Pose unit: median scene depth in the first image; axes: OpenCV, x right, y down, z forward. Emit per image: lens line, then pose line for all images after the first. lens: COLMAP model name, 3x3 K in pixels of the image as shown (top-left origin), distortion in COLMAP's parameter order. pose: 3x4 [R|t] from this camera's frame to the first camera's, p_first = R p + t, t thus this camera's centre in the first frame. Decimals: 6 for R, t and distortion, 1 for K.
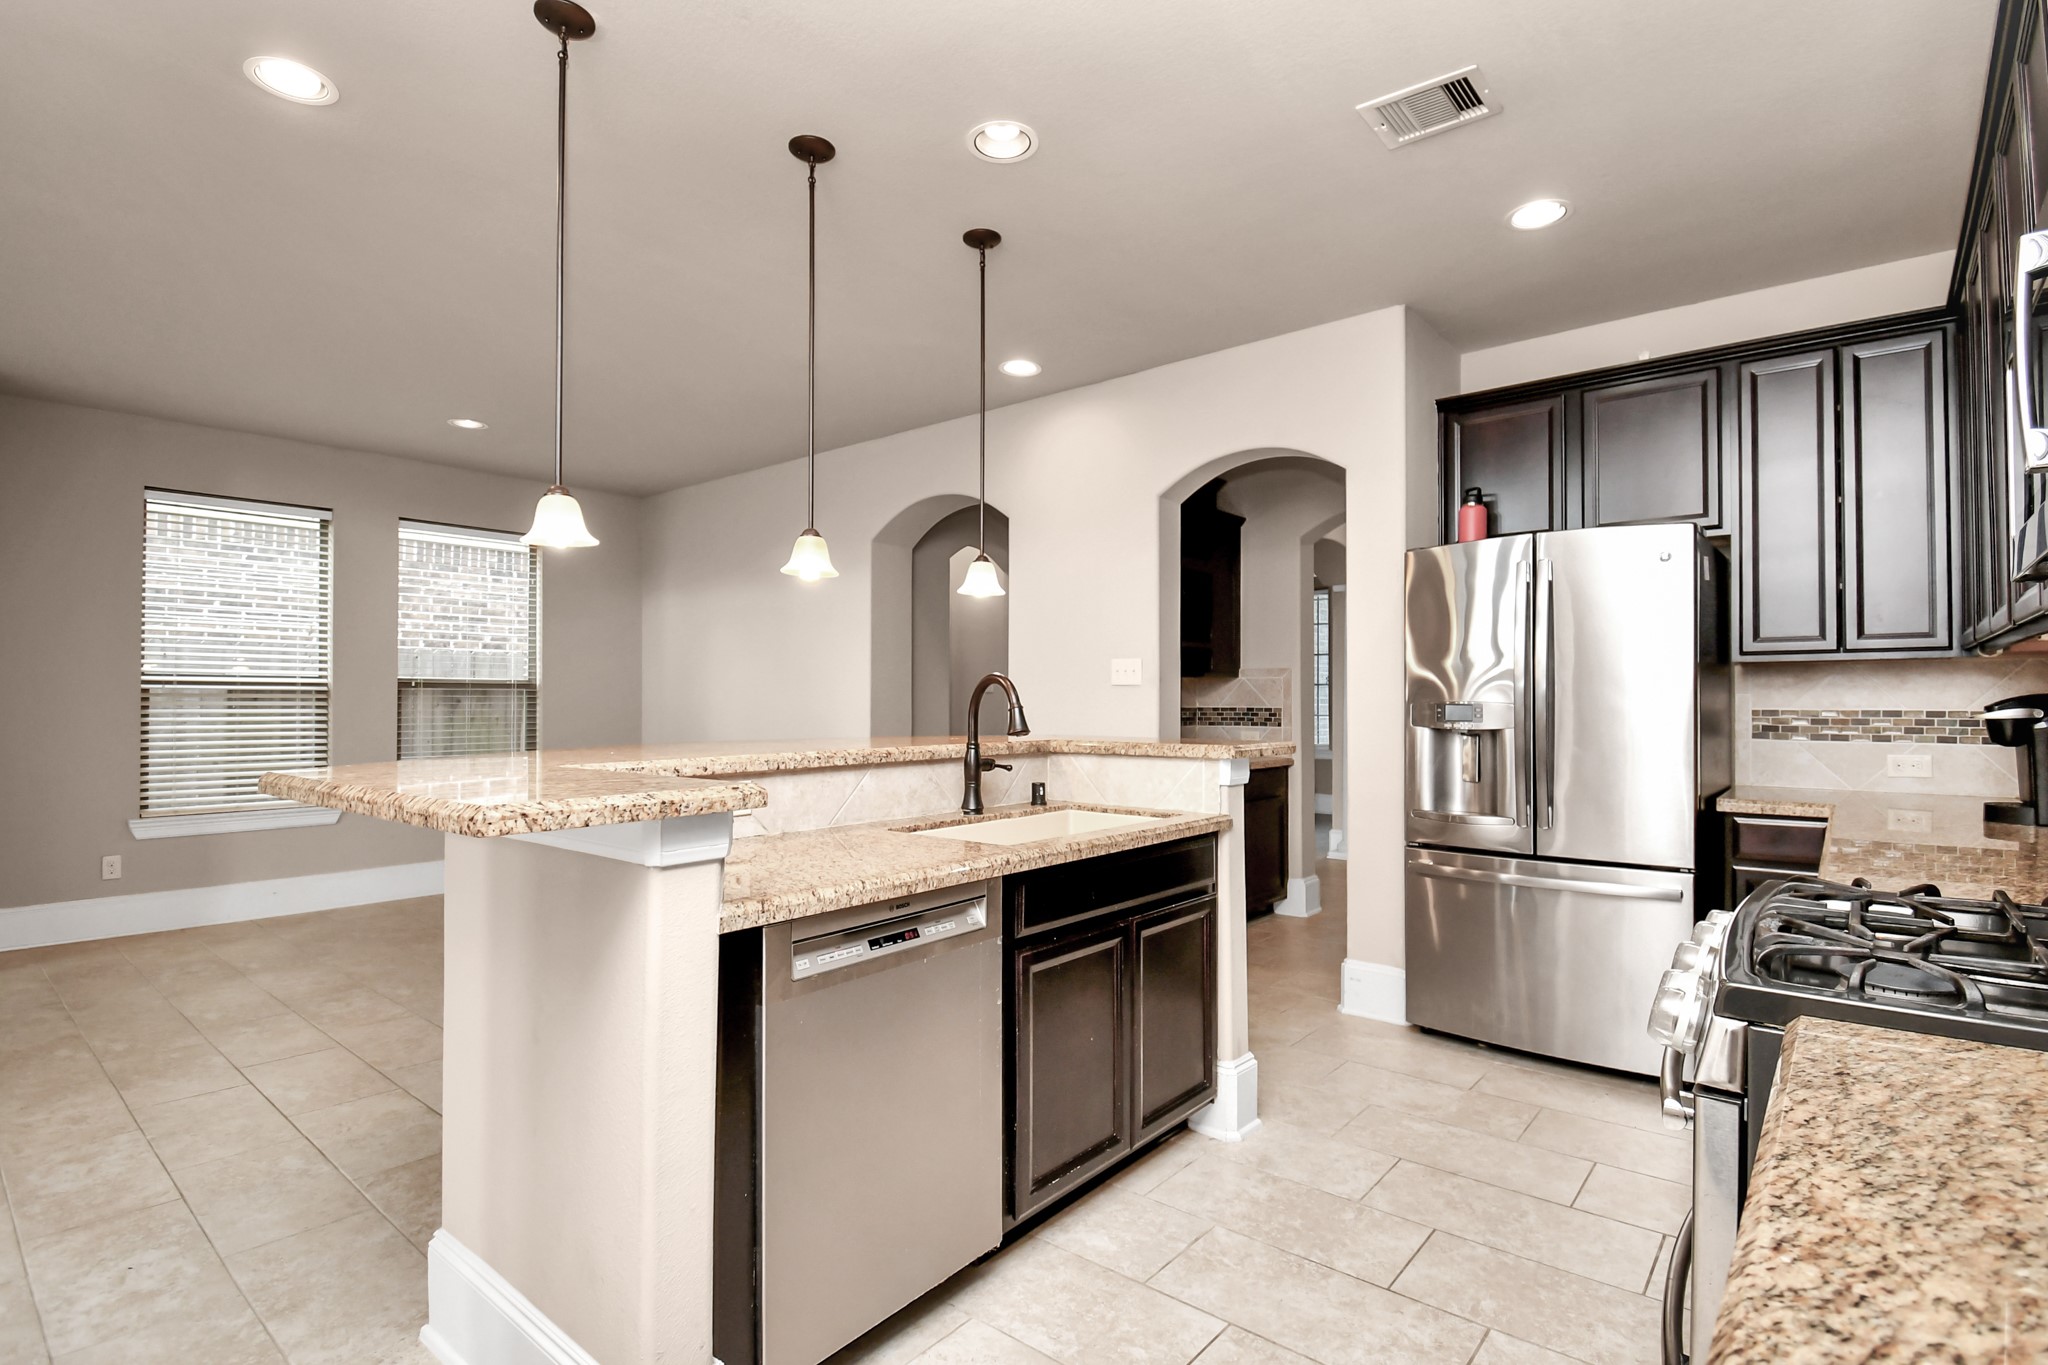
lens RADIAL K [[965.8, 0, 1064.3], [0, 965.8, 683.8], [0, 0, 1]] dist [0.023232, -0.027598]
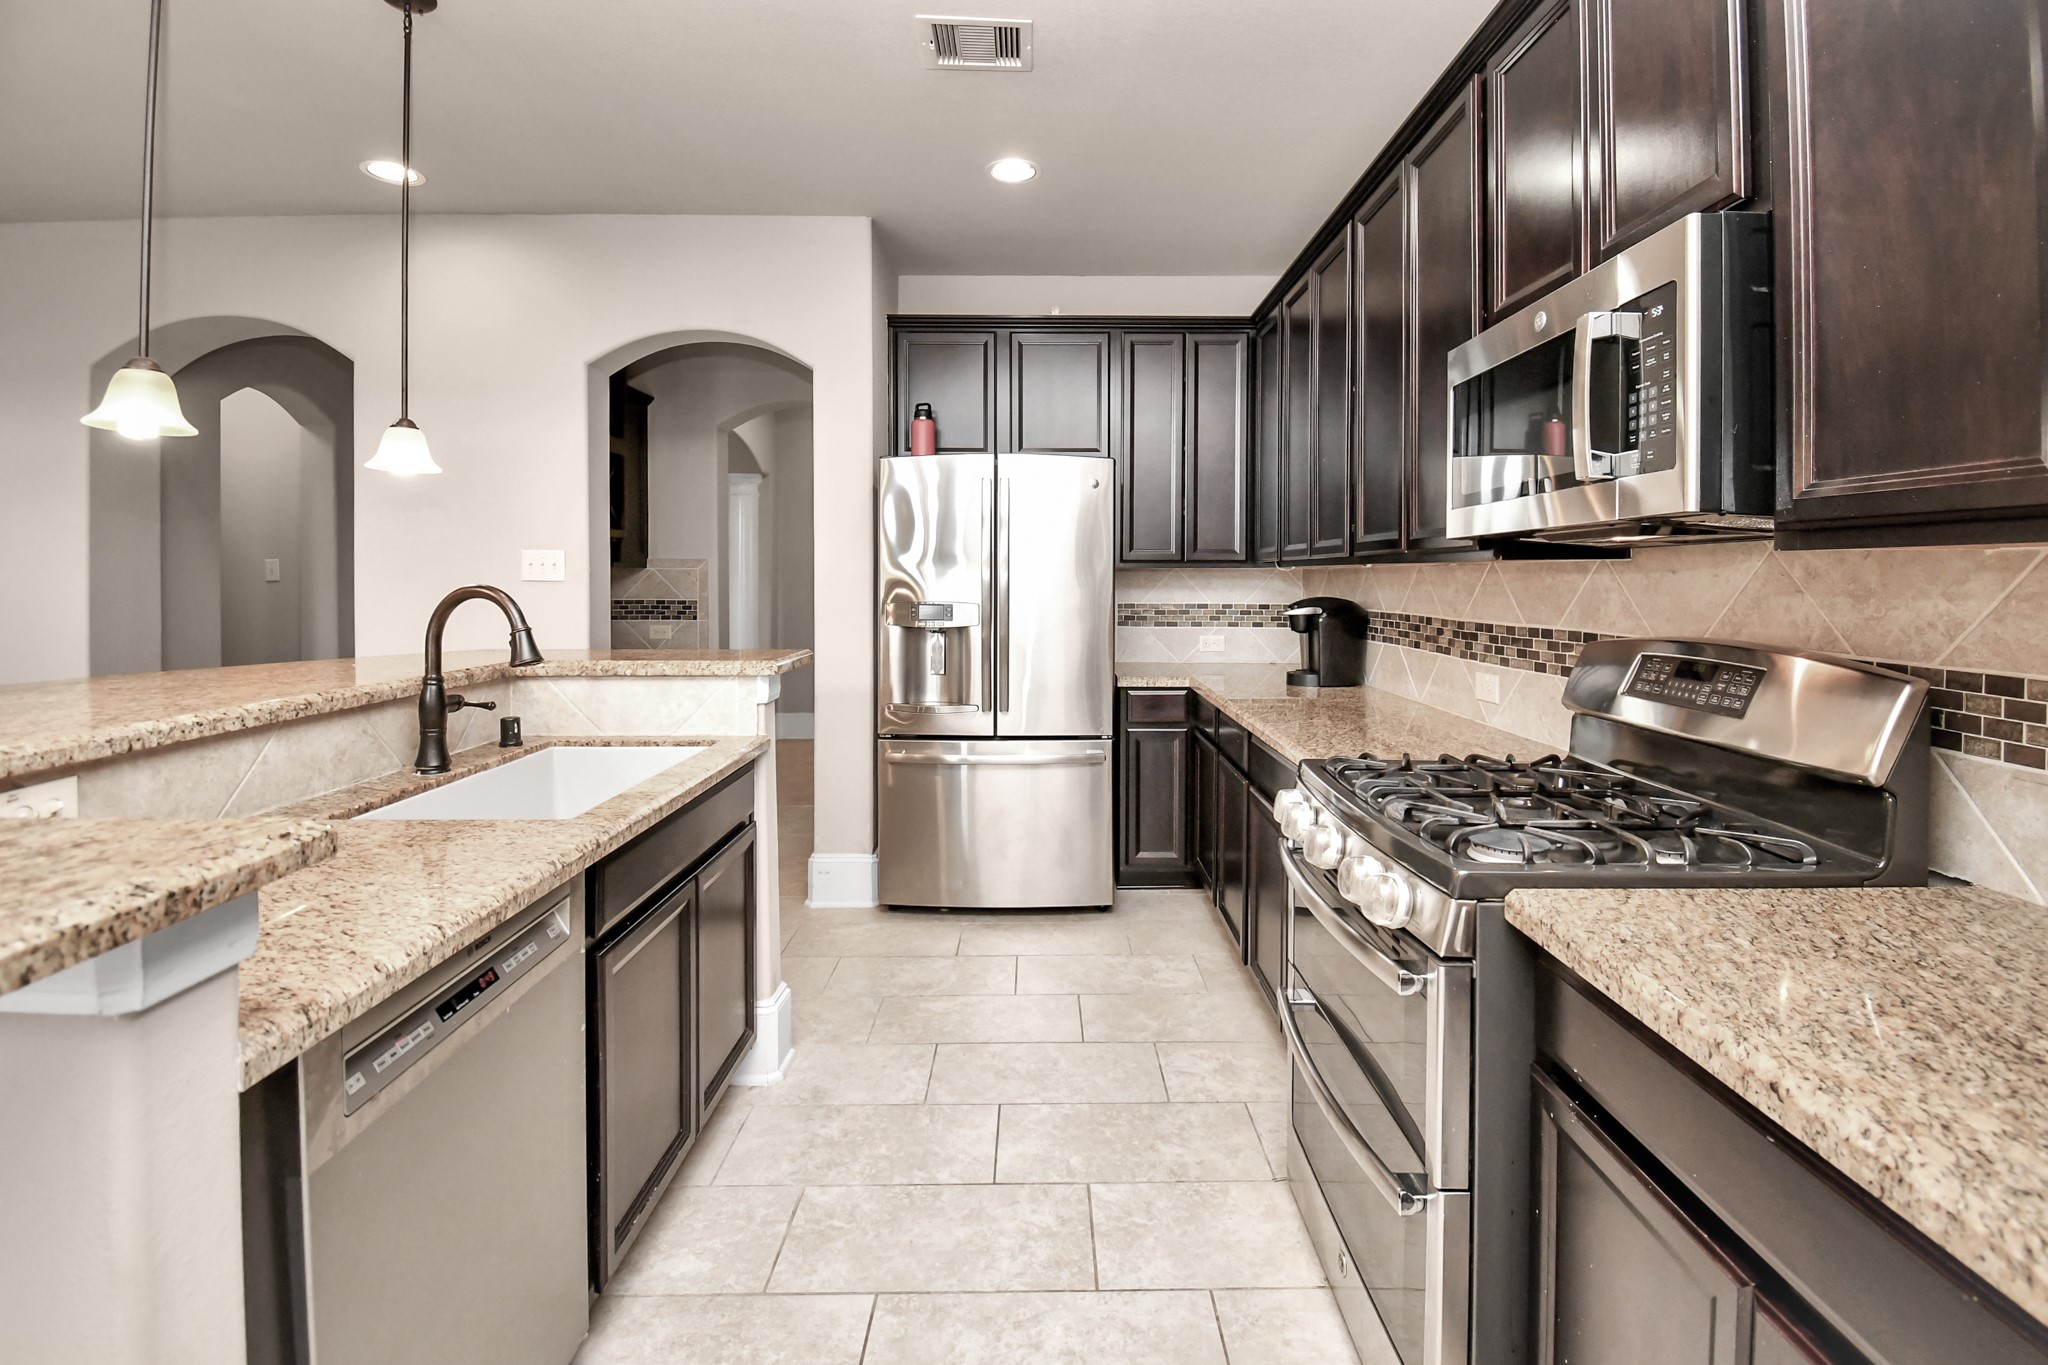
lens RADIAL K [[911.4, 0, 1045.0], [0, 911.4, 587.1], [0, 0, 1]] dist [0.016418, -0.018334]
pose [[0.773925, -0.006228, 0.633246, -0.178248], [-0.011443, 0.999651, 0.023817, -0.030266], [-0.633173, -0.025679, 0.773584, 0.161835]]
